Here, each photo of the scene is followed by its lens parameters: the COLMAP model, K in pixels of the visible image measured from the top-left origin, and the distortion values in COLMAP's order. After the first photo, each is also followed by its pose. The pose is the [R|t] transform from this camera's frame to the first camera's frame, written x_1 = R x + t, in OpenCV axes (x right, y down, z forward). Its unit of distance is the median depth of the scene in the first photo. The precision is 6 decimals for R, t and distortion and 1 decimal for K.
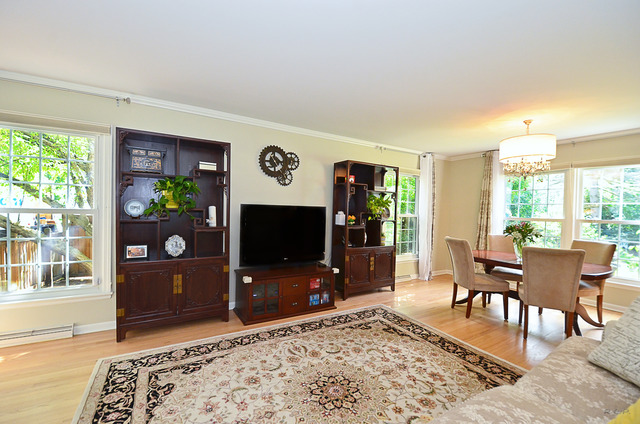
lens RADIAL K [[277.6, 0, 319.3], [0, 277.6, 215.5], [0, 0, 1]] dist [0.025562, -0.026688]
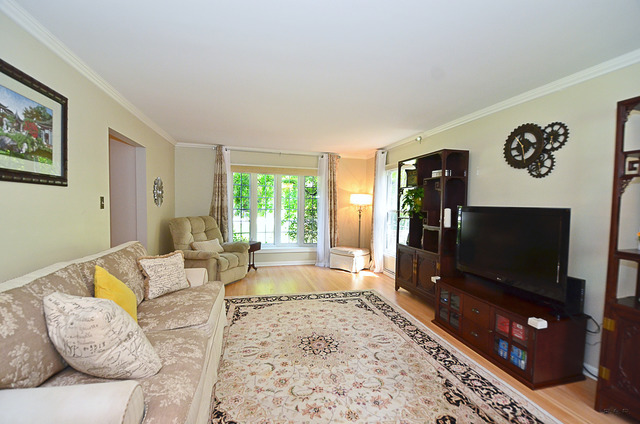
lens RADIAL K [[277.6, 0, 319.3], [0, 277.6, 215.5], [0, 0, 1]] dist [0.025562, -0.026688]
pose [[-0.297052, 0.012927, -0.954774, 0.697730], [-0.040864, 0.998820, 0.026237, -0.012696], [0.953987, 0.046809, -0.296173, 0.721653]]
